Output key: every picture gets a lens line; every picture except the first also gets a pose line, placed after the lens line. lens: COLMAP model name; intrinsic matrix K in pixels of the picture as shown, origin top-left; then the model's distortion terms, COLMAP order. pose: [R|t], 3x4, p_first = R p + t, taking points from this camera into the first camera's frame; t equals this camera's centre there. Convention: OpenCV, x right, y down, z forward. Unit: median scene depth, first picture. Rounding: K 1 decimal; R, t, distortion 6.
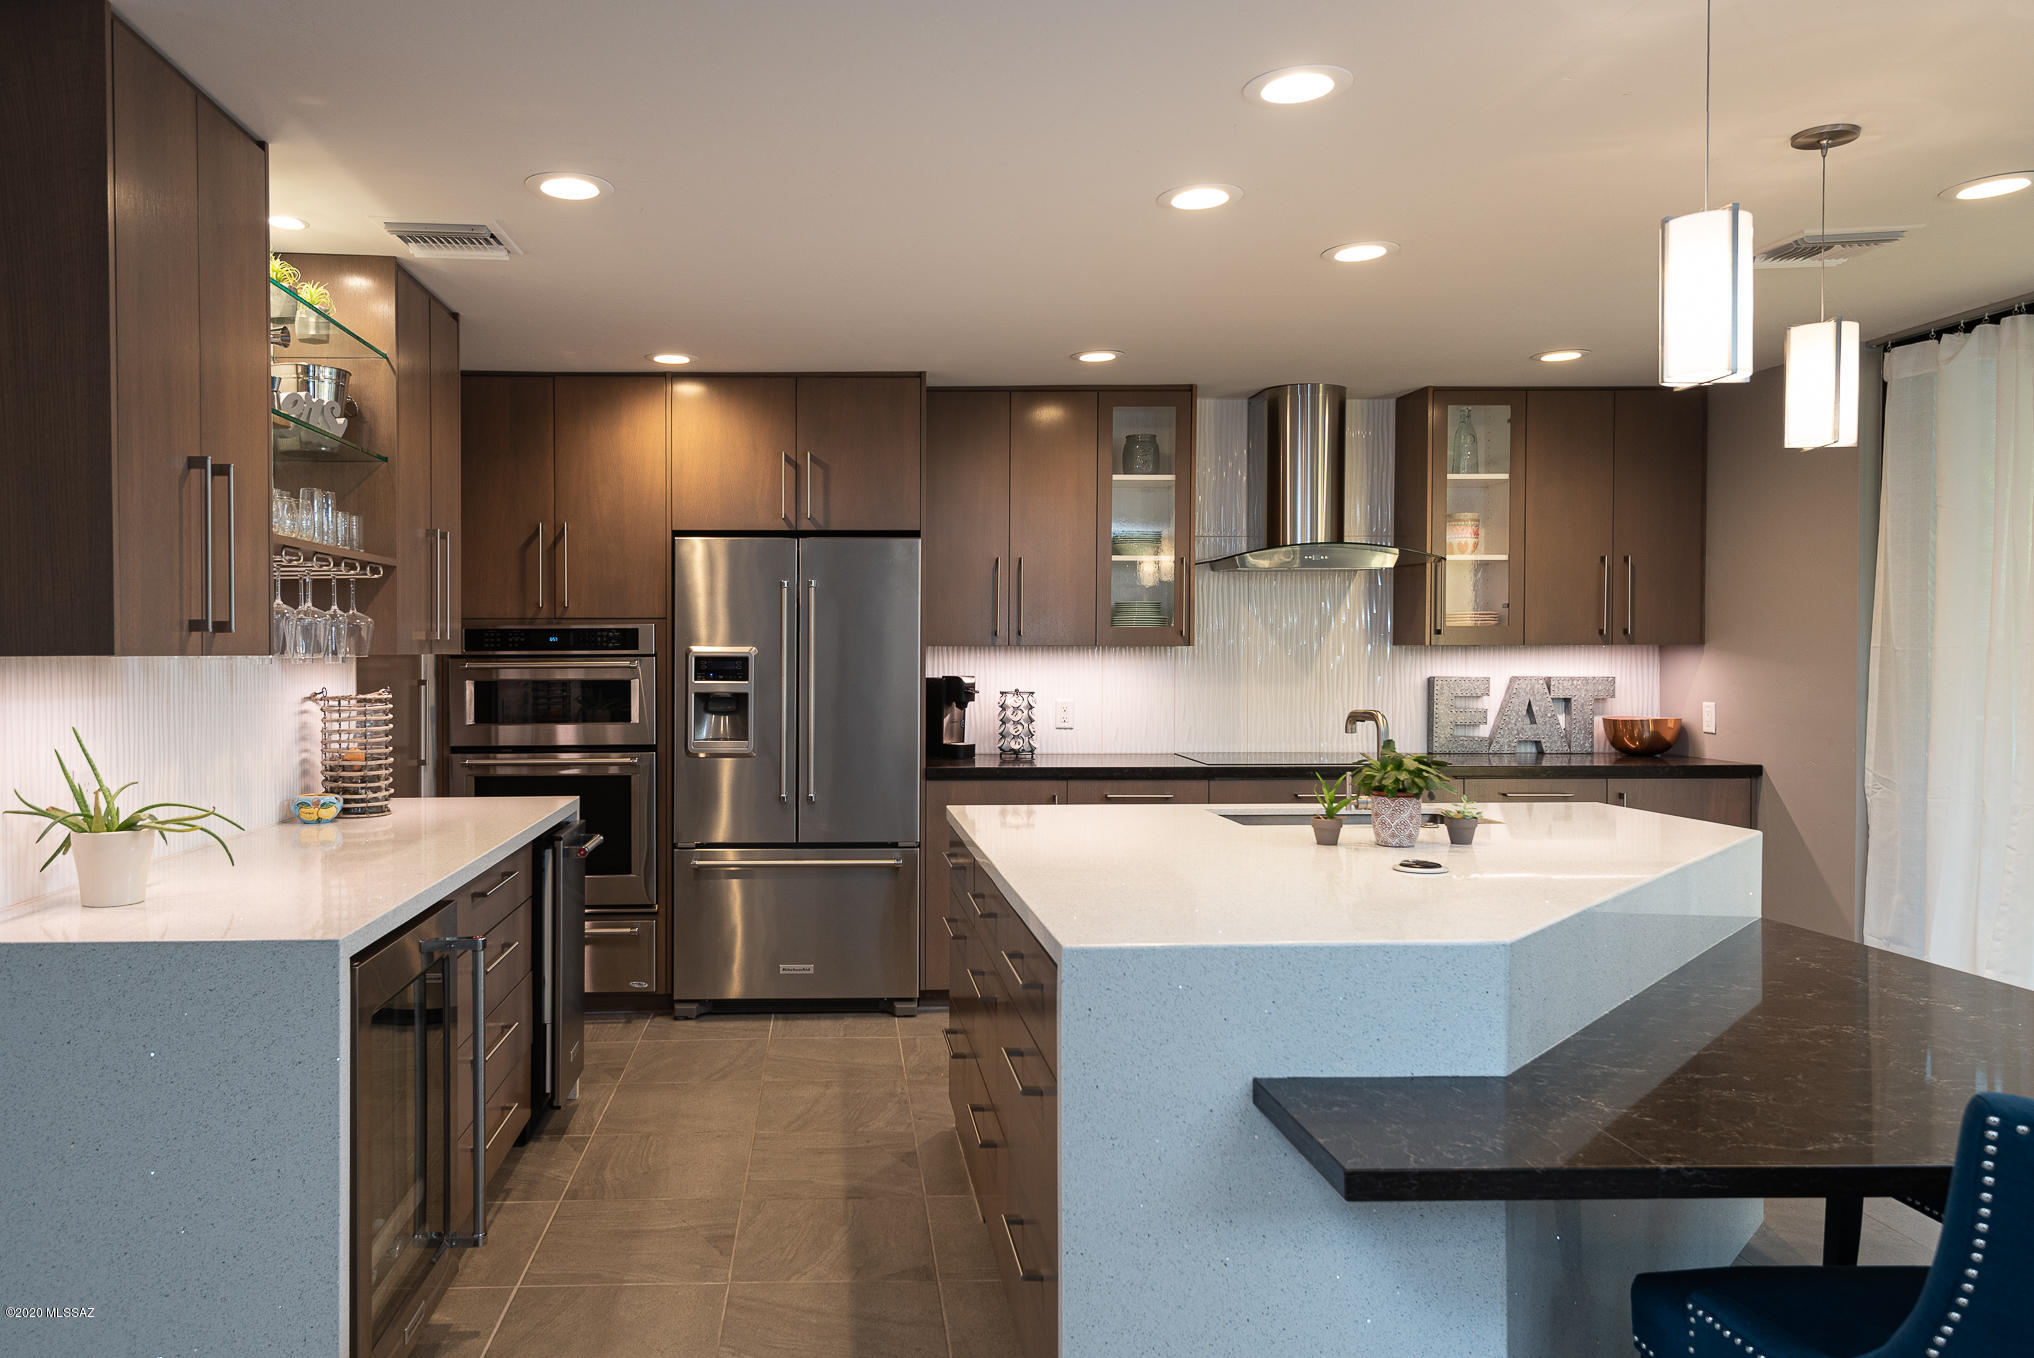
lens RADIAL K [[1273.7, 0, 847.1], [0, 1273.7, 646.8], [0, 0, 1]] dist [0.015142, -0.013564]
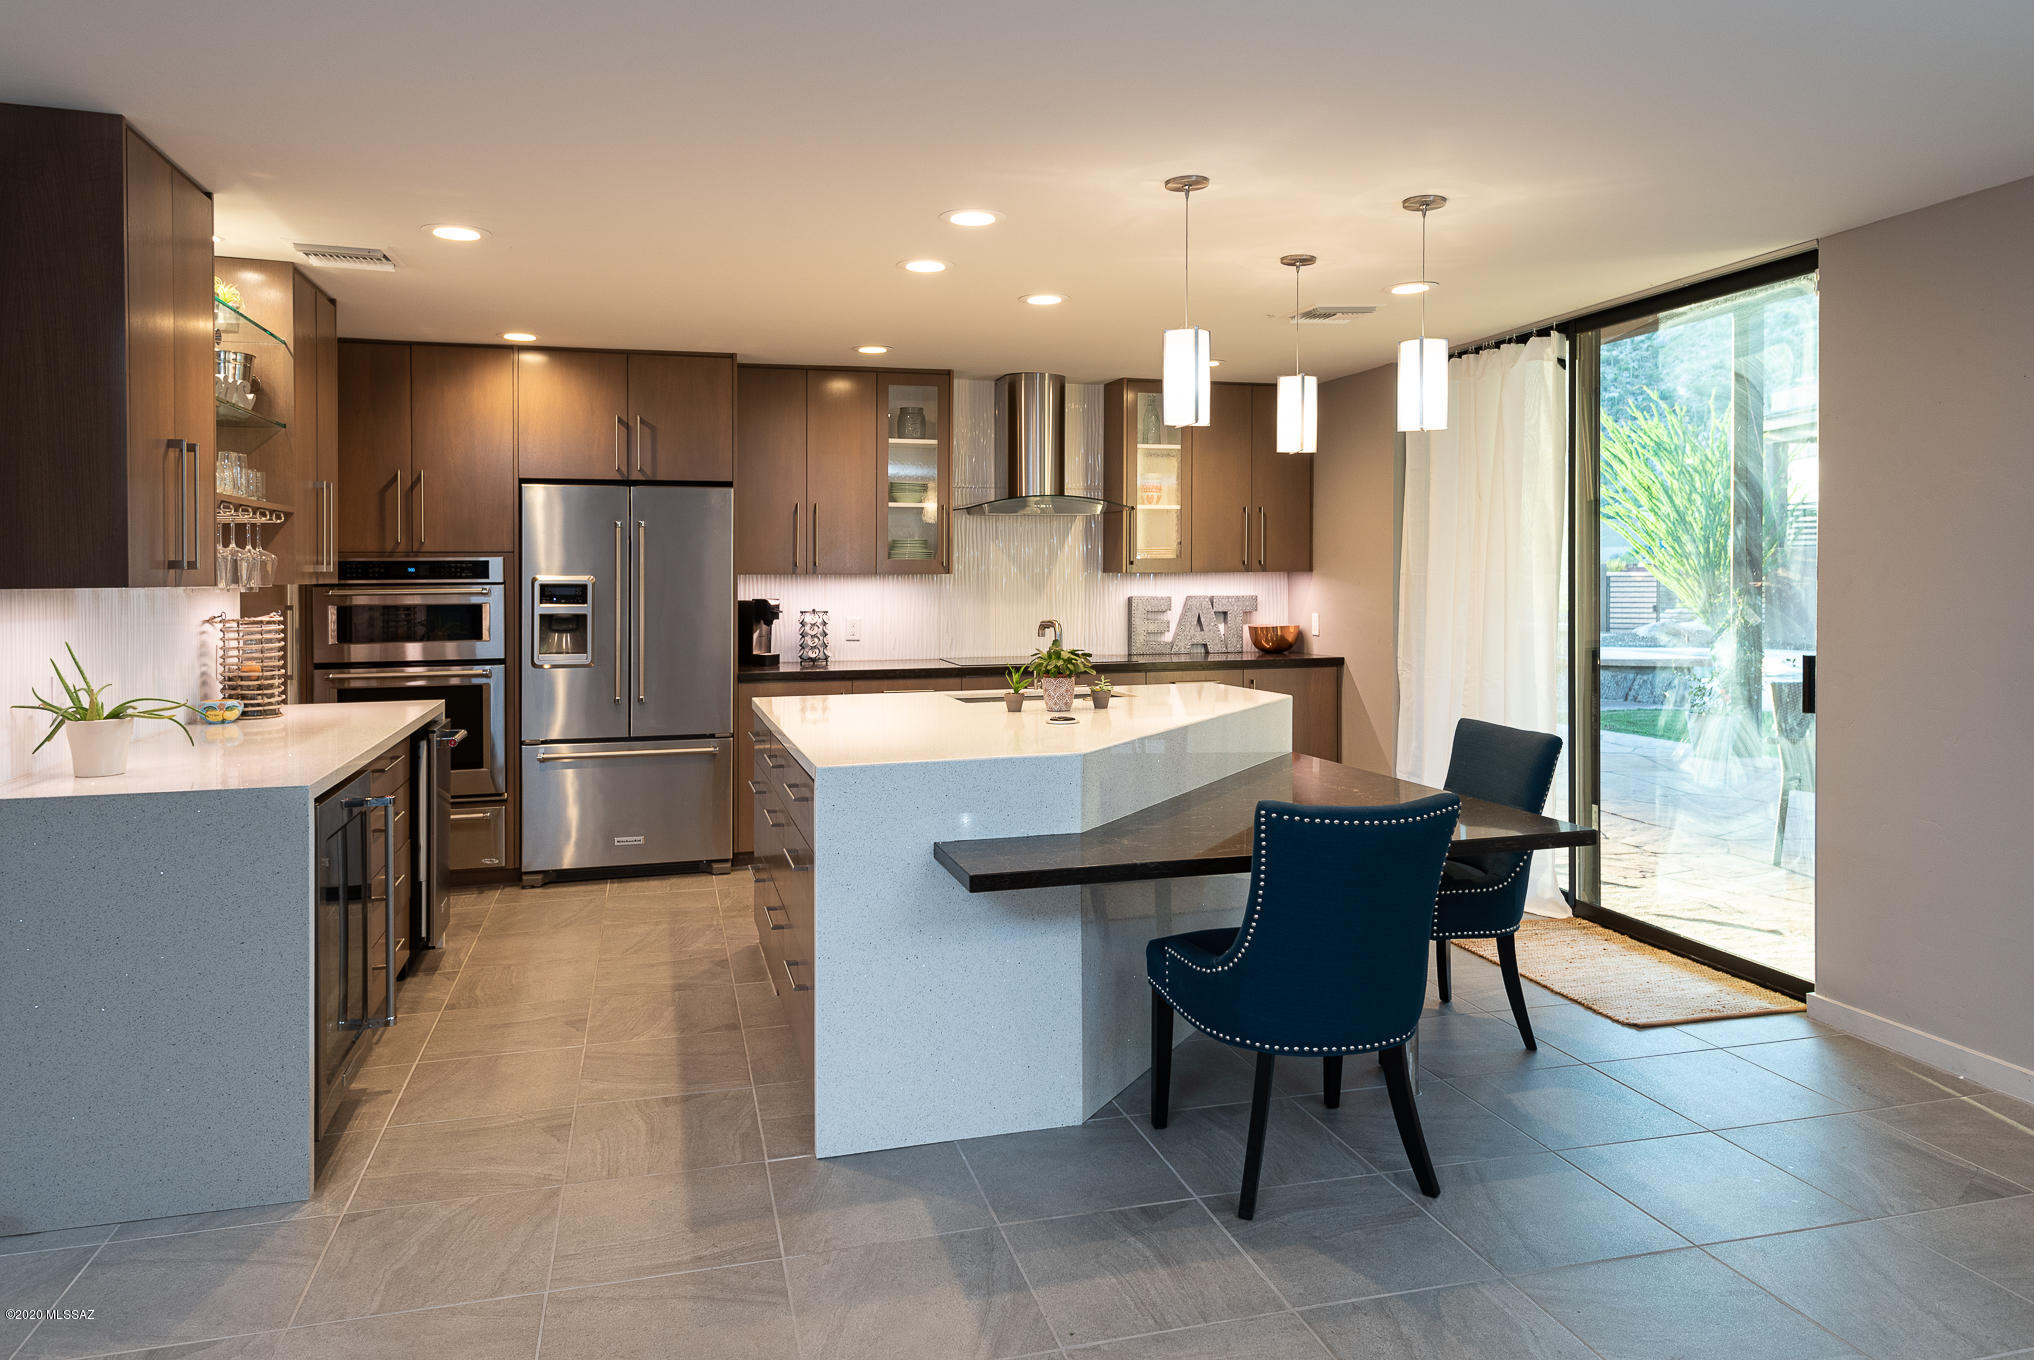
lens RADIAL K [[1257.0, 0, 1003.4], [0, 1257.0, 575.4], [0, 0, 1]] dist [0.020652, -0.010701]
pose [[0.965872, -0.002945, 0.259002, -0.005825], [0.001904, 0.999989, 0.004269, -0.004975], [-0.259012, -0.003630, 0.965867, -0.270302]]
